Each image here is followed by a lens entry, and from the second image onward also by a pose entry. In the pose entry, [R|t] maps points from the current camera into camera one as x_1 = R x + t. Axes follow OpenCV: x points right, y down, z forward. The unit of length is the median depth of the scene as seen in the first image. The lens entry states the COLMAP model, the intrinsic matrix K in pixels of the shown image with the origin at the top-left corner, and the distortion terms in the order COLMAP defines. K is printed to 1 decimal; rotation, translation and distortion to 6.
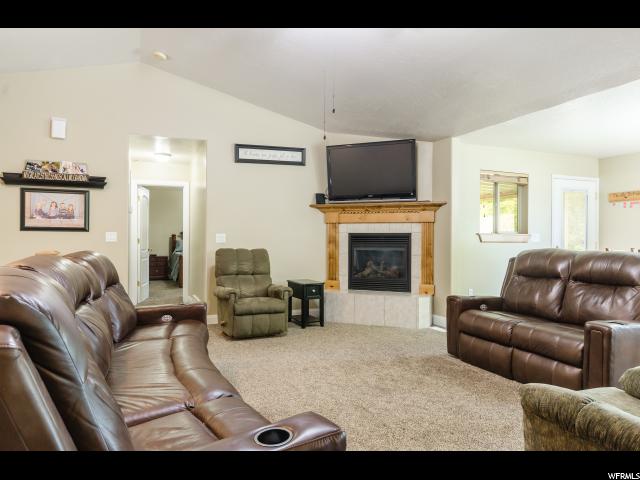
lens RADIAL K [[438.4, 0, 320.0], [0, 438.4, 240.0], [0, 0, 1]] dist [-0.000138, -0.000084]
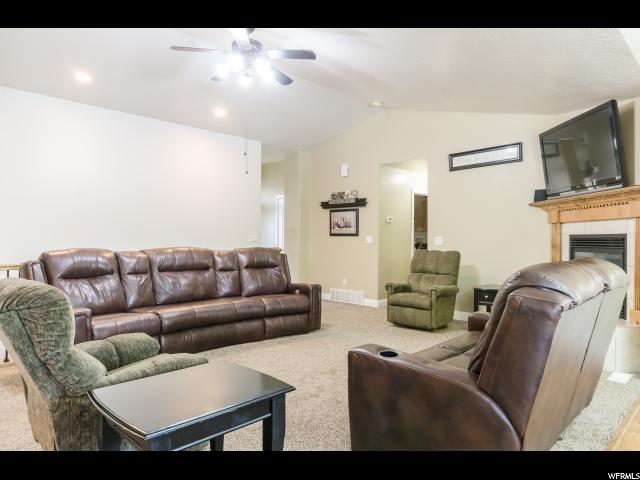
lens RADIAL K [[412.6, 0, 320.0], [0, 412.6, 240.0], [0, 0, 1]] dist [0.001433, 0.000764]
pose [[0.393936, 0.000265, -0.919138, 0.696099], [-0.003996, 0.999991, -0.001425, -0.003698], [0.919129, 0.004234, 0.393934, 0.332667]]
